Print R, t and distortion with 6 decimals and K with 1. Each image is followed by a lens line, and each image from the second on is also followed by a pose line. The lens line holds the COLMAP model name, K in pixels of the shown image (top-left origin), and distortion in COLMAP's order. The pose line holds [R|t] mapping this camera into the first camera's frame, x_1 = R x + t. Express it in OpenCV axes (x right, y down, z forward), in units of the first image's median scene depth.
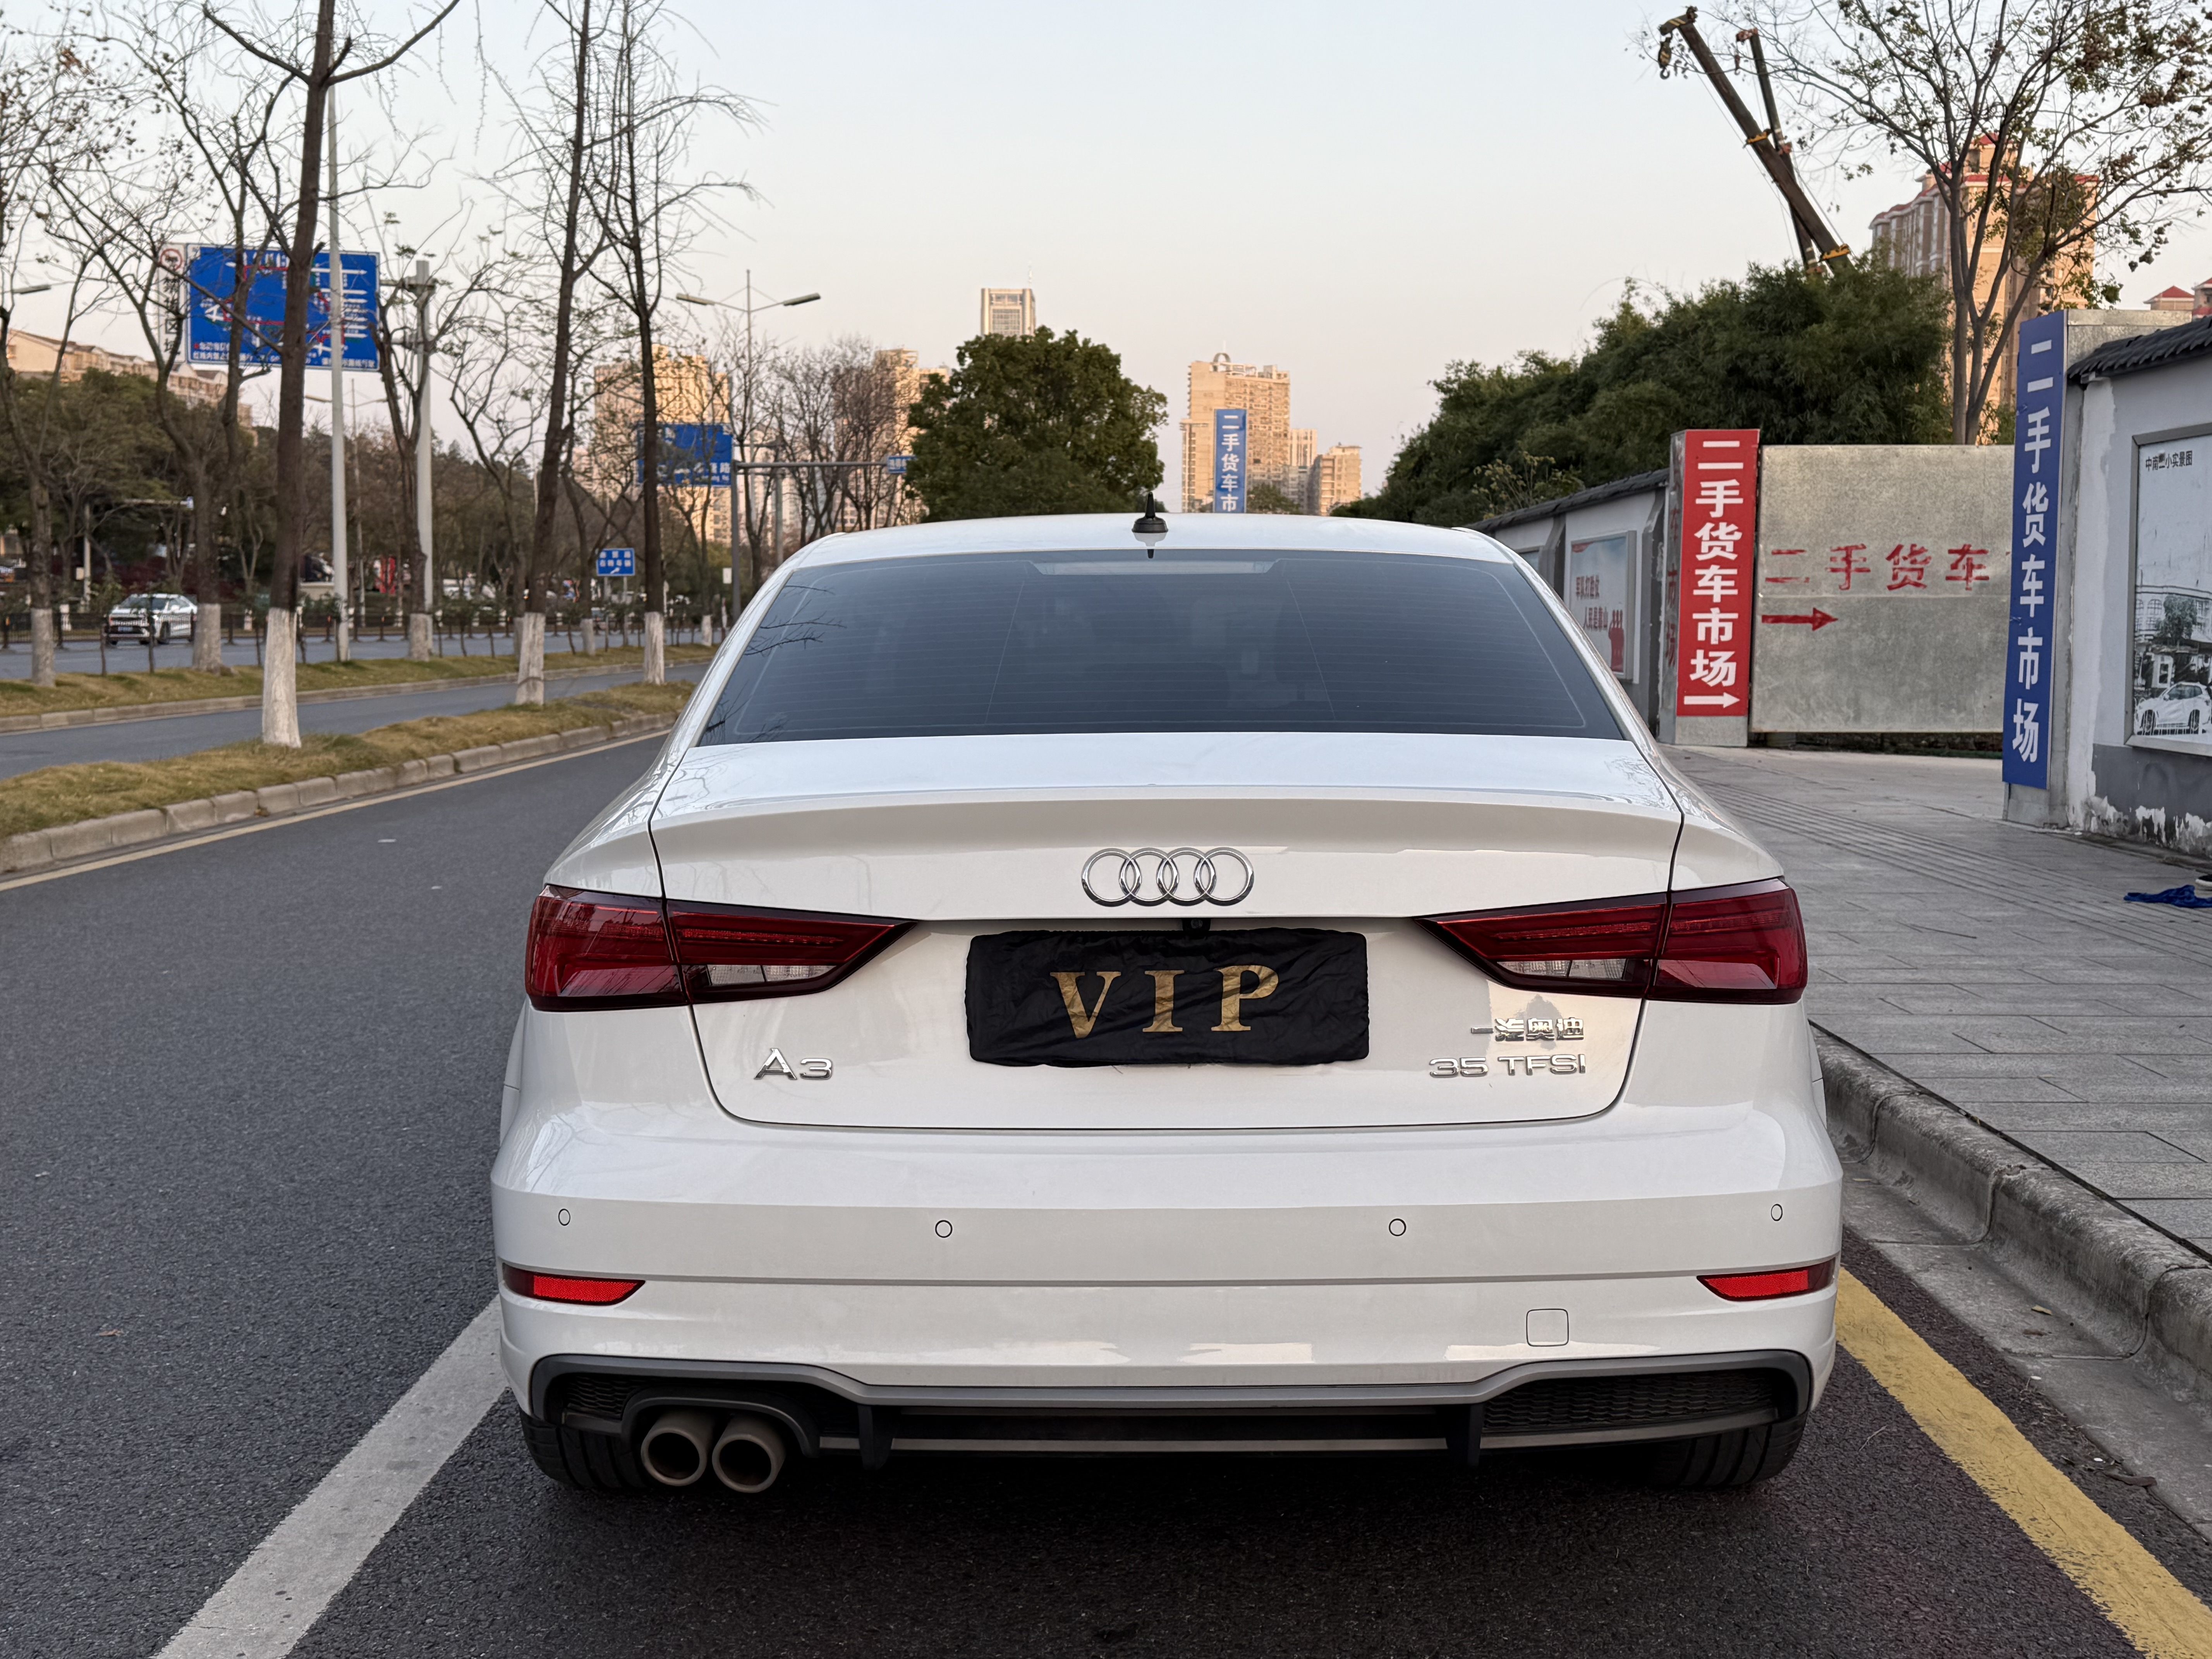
lens RADIAL K [[2446.6, 0, 1119.6], [0, 2446.6, 826.2], [0, 0, 1]] dist [0.197609, -0.469221]
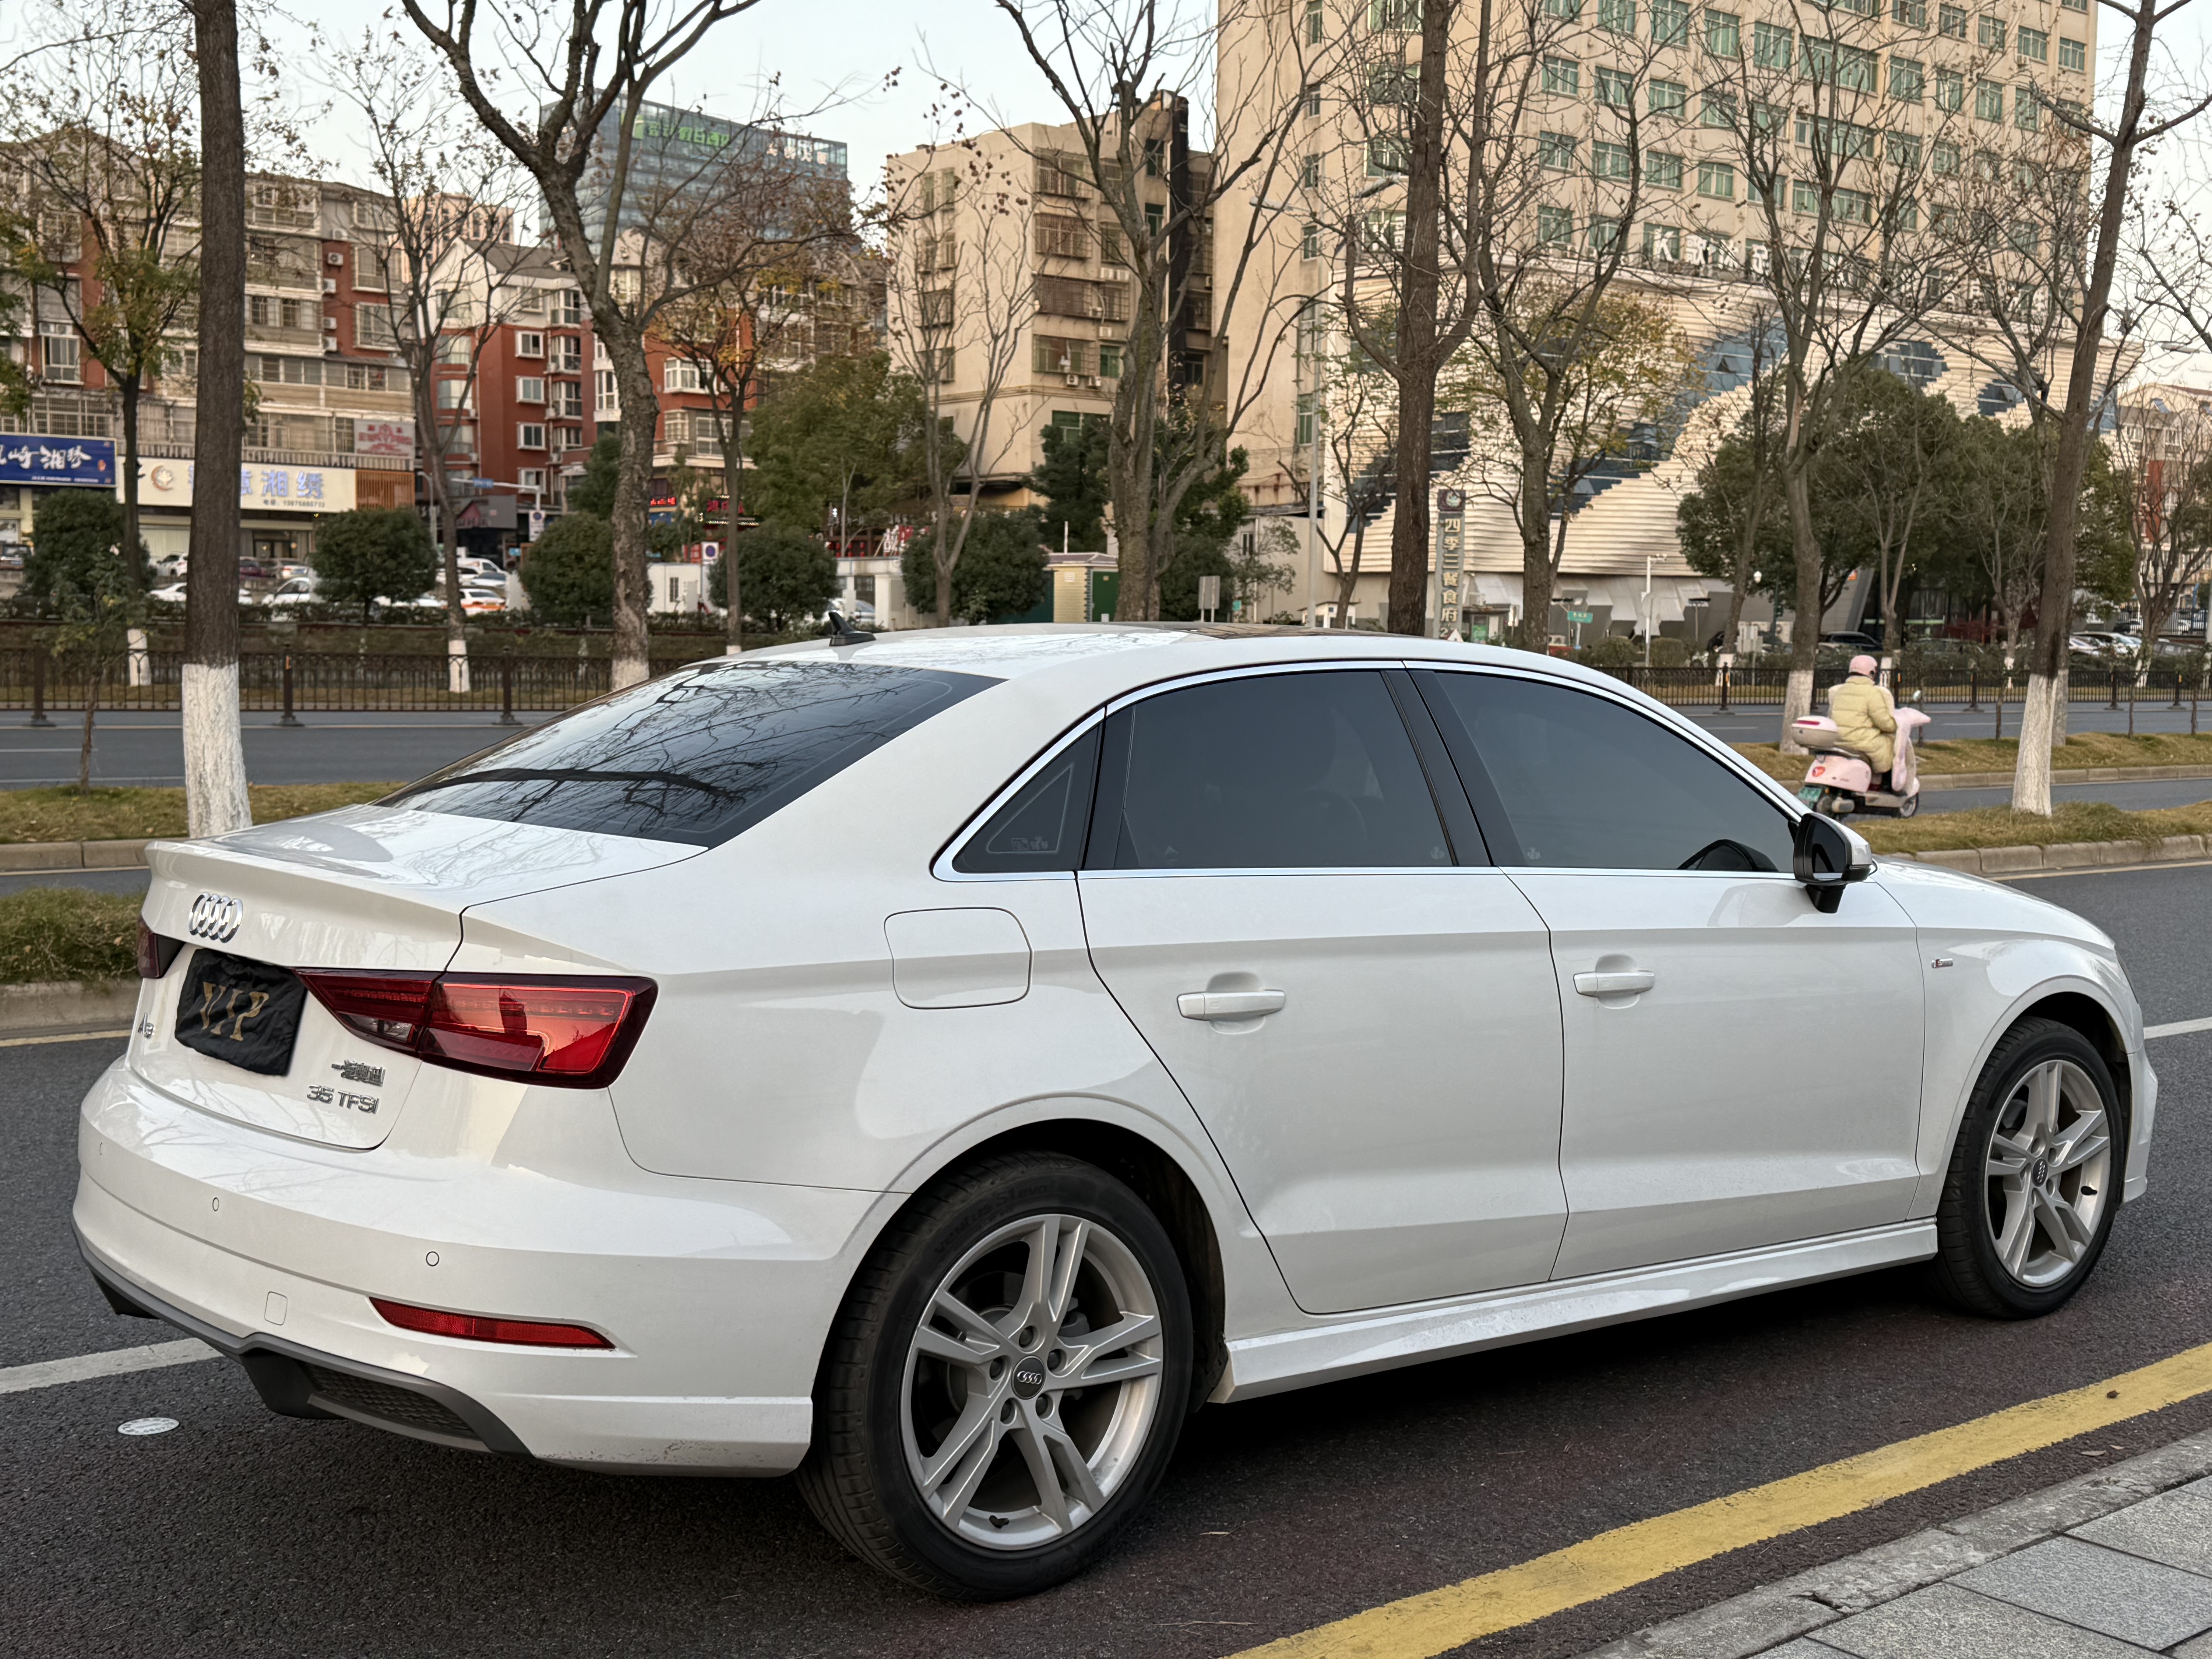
lens RADIAL K [[2456.5, 0, 1106.0], [0, 2456.5, 829.5], [0, 0, 1]] dist [0.170644, -0.391903]
pose [[0.637676, 0.062542, -0.767762, 0.205137], [-0.078882, 0.996761, 0.015680, -0.012488], [0.766255, 0.050564, 0.640544, 0.078521]]
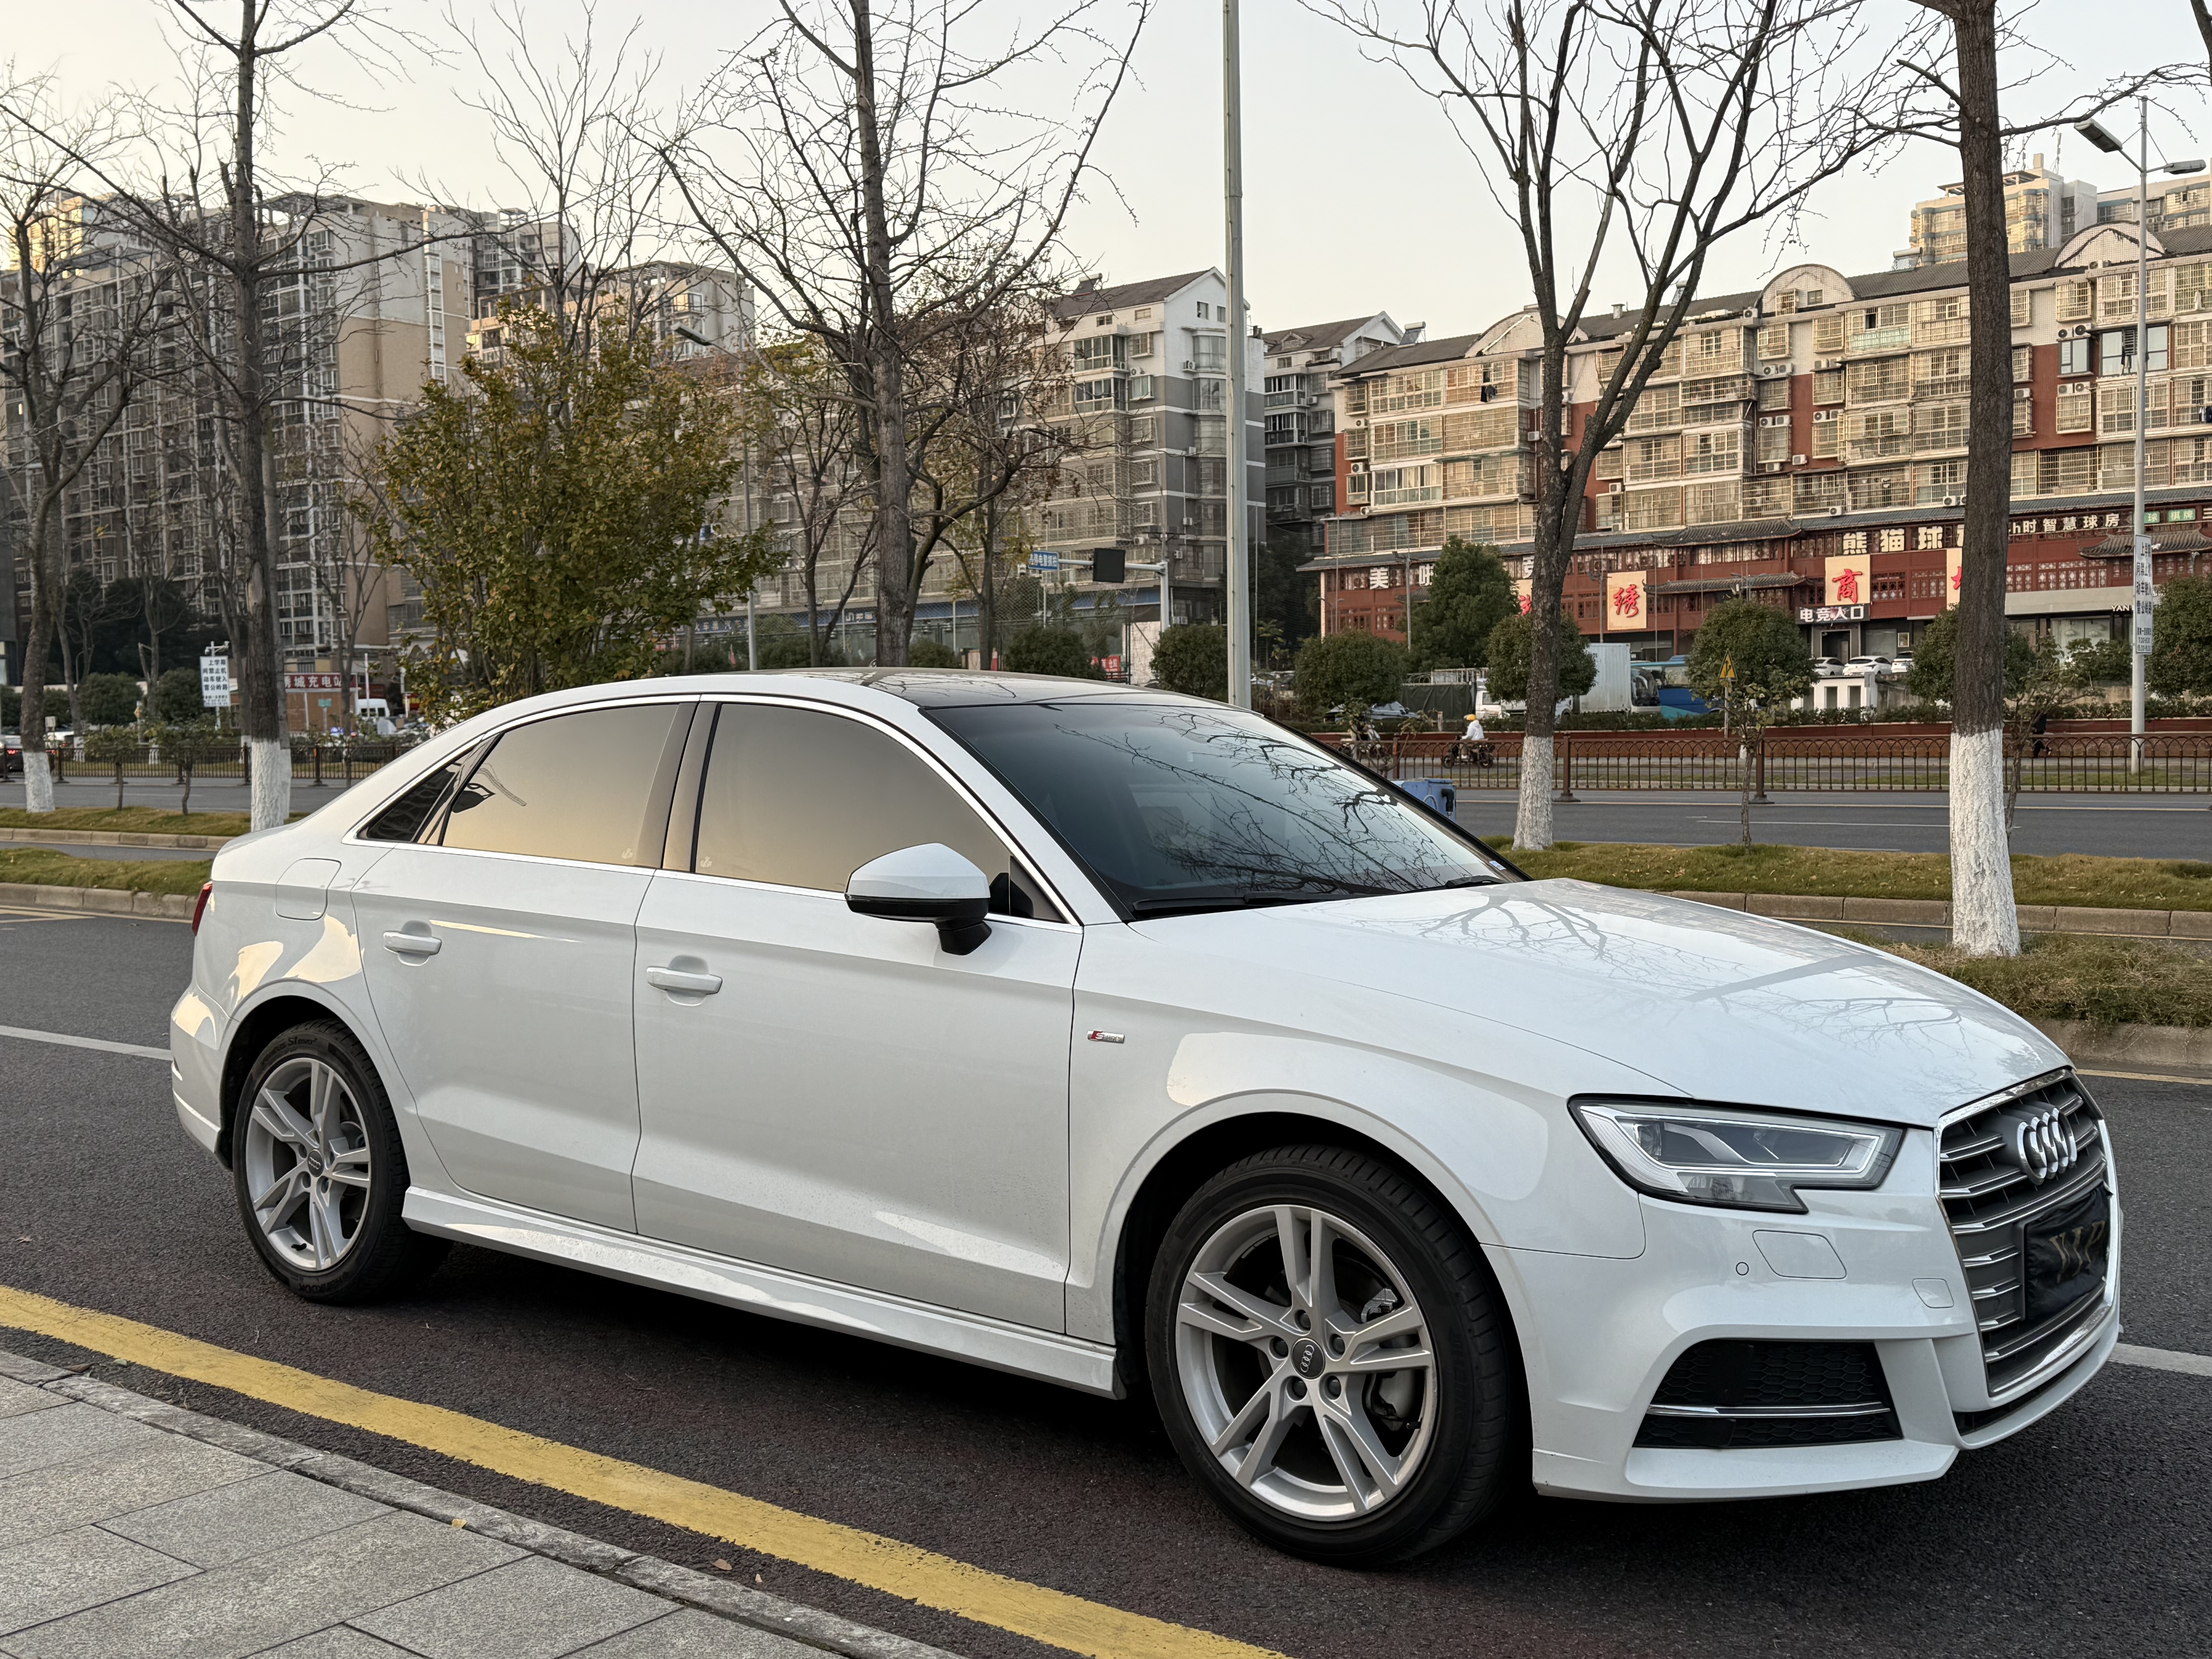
lens RADIAL K [[2230.8, 0, 1106.0], [0, 2230.8, 829.5], [0, 0, 1]] dist [-0.008707, -0.005512]
pose [[-0.616657, 0.041439, -0.786141, 0.223059], [-0.054206, 0.994008, 0.094916, -0.041119], [0.785364, 0.101144, -0.610716, 0.460620]]
